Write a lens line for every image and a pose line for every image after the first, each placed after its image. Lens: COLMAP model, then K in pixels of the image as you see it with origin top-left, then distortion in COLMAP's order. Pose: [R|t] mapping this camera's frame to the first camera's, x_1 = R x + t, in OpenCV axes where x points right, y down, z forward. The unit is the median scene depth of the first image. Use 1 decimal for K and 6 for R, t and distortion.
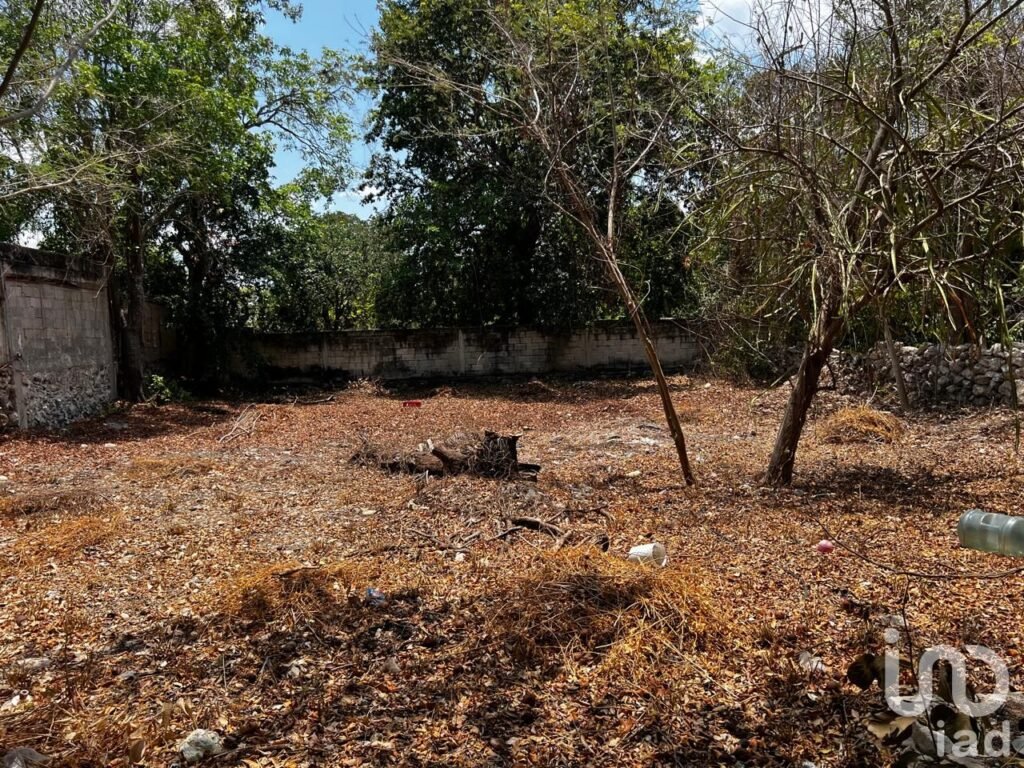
lens RADIAL K [[768.4, 0, 506.9], [0, 768.4, 384.6], [0, 0, 1]] dist [0.062693, -0.089947]
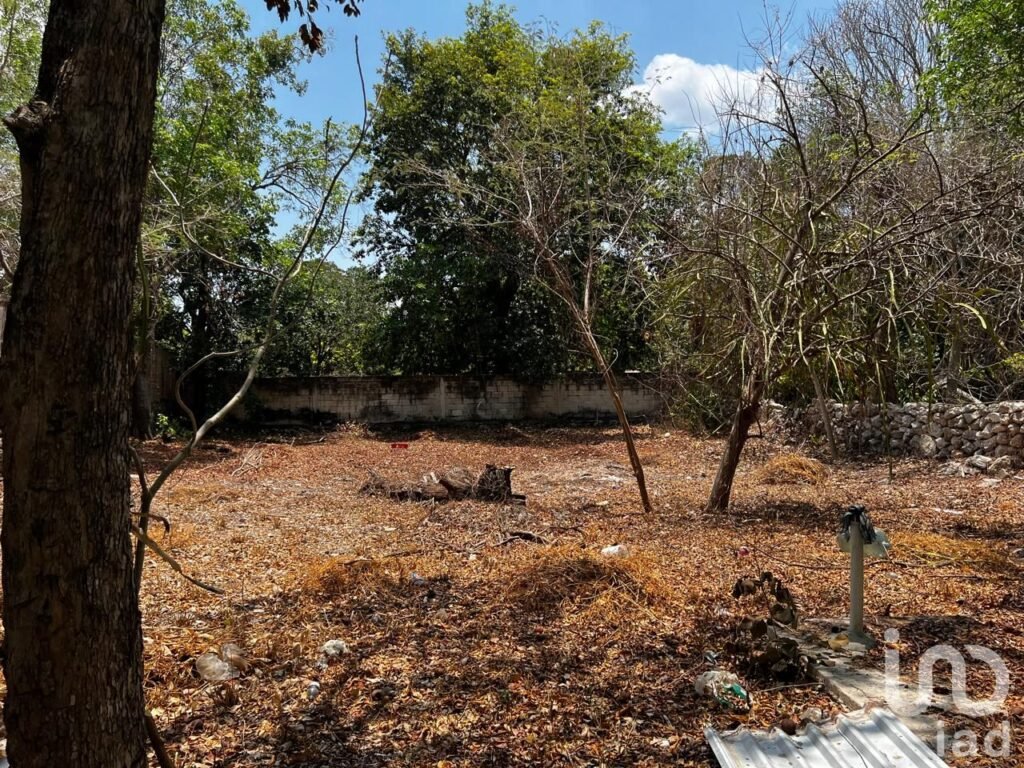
lens RADIAL K [[771.3, 0, 512.2], [0, 771.3, 384.8], [0, 0, 1]] dist [0.057417, -0.052770]
pose [[0.998441, 0.023727, 0.050516, -0.028130], [-0.020622, 0.997917, -0.061118, 0.003901], [-0.051861, 0.059981, 0.996851, -0.140011]]
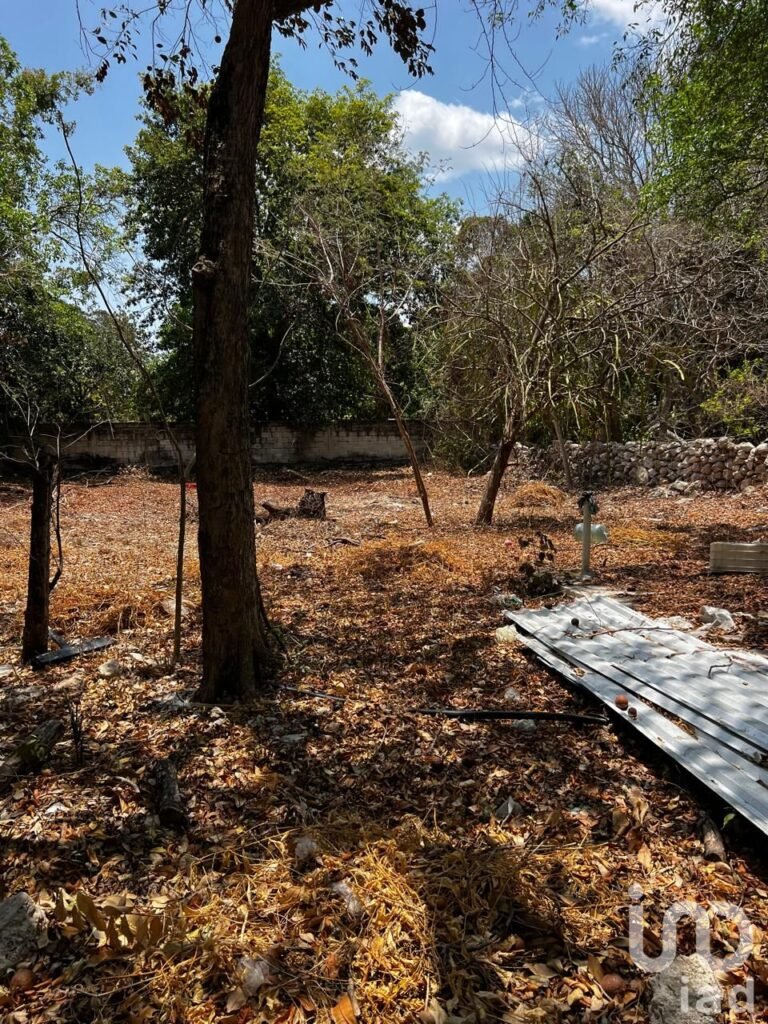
lens RADIAL K [[774.7, 0, 383.2], [0, 774.7, 510.1], [0, 0, 1]] dist [0.064905, -0.057303]
pose [[0.977921, -0.000545, 0.208974, -0.106373], [-0.006478, 0.999437, 0.032924, 0.026809], [-0.208874, -0.033551, 0.977367, -0.293958]]
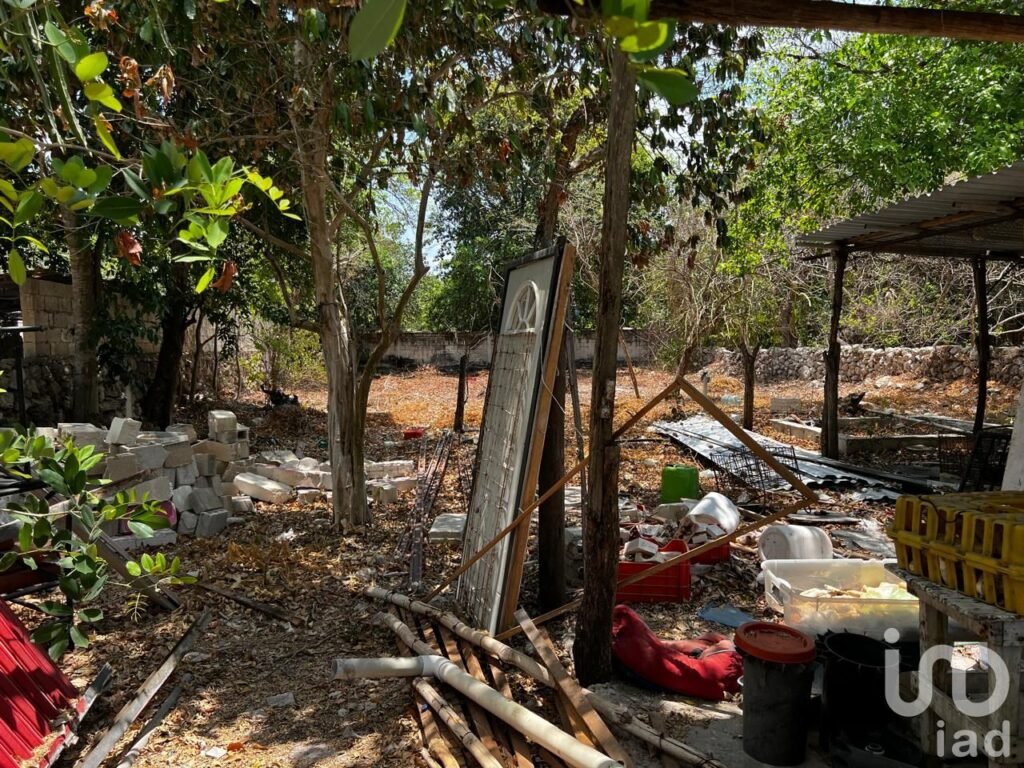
lens RADIAL K [[771.3, 0, 512.2], [0, 771.3, 384.8], [0, 0, 1]] dist [0.057417, -0.052770]
pose [[0.997687, 0.020235, 0.064900, -0.186188], [-0.019821, 0.999779, -0.007013, 0.061478], [-0.065028, 0.005711, 0.997867, -0.805933]]
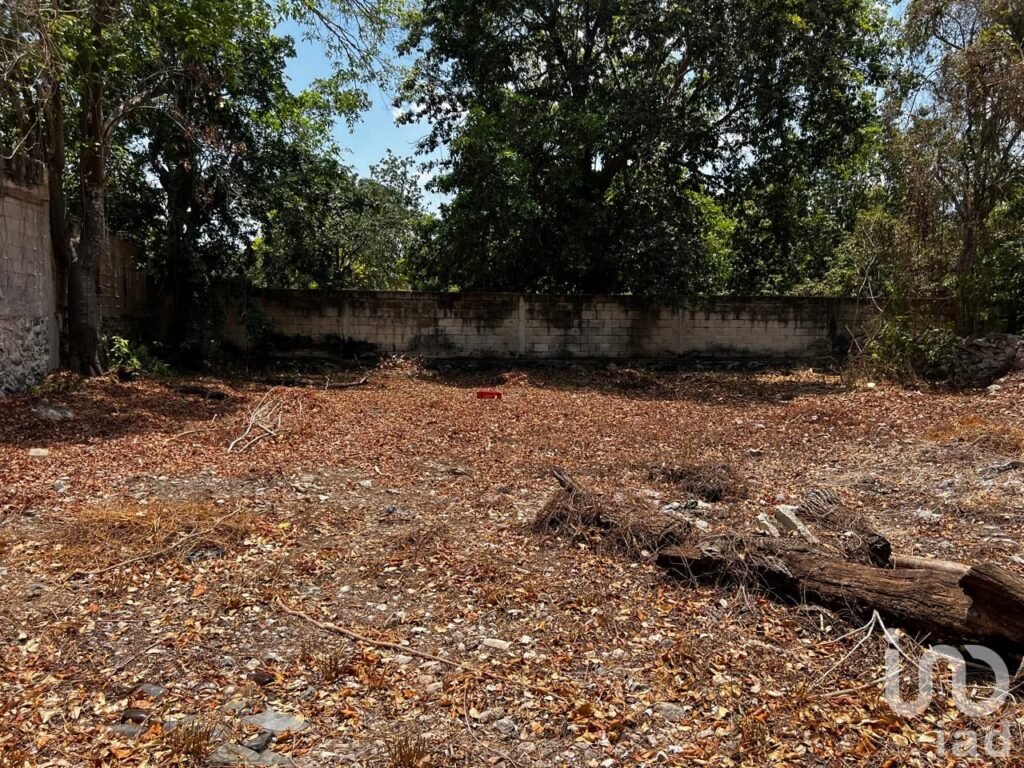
lens RADIAL K [[774.7, 0, 489.9], [0, 774.7, 387.2], [0, 0, 1]] dist [0.064905, -0.057303]
pose [[0.998616, 0.043986, 0.028819, -0.188225], [-0.044649, 0.998743, 0.022778, 0.002667], [-0.027781, -0.024033, 0.999325, 0.391489]]
